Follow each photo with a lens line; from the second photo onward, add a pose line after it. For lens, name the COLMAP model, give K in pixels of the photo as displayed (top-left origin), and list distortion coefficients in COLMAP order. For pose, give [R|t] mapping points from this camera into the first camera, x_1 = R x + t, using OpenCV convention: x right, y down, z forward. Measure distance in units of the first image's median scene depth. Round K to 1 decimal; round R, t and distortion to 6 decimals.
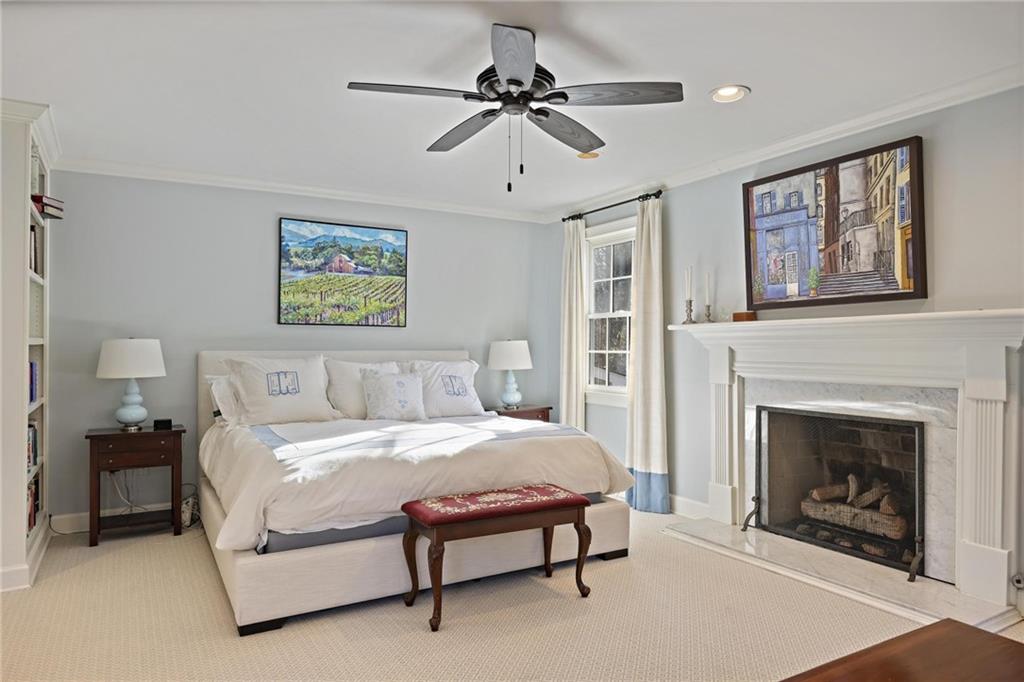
lens RADIAL K [[648.9, 0, 513.2], [0, 648.9, 345.3], [0, 0, 1]] dist [-0.004904, -0.001419]
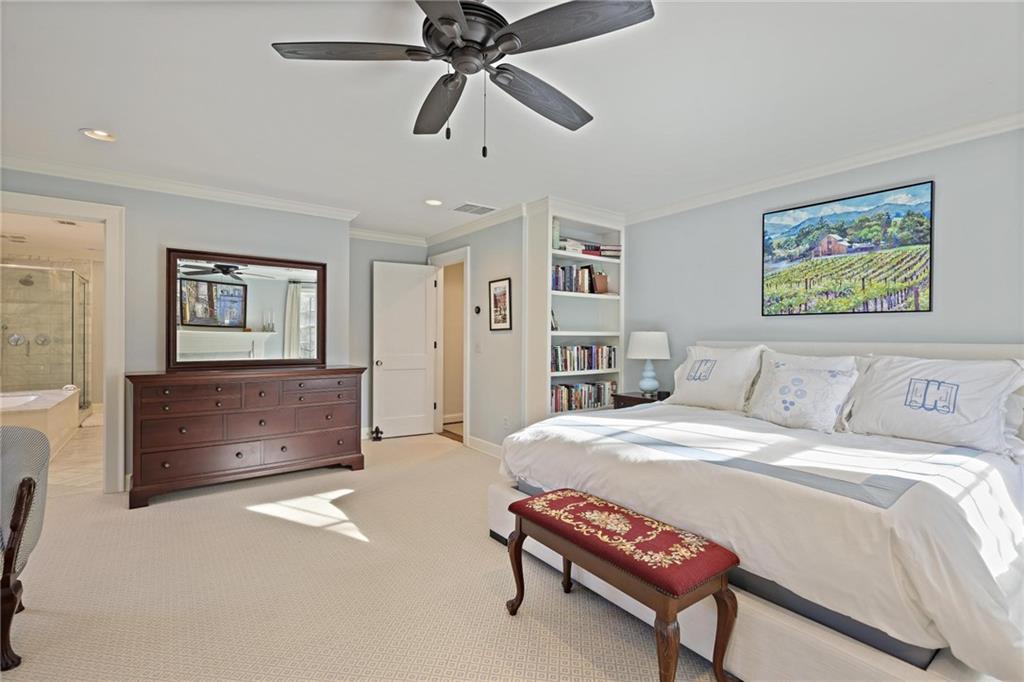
lens RADIAL K [[462.4, 0, 511.6], [0, 462.4, 338.7], [0, 0, 1]] dist [0.001420, -0.000354]
pose [[0.118578, 0.000811, -0.992944, 0.319891], [-0.006314, 0.999980, 0.000063, 0.006157], [0.992925, 0.006262, 0.118580, 0.491002]]
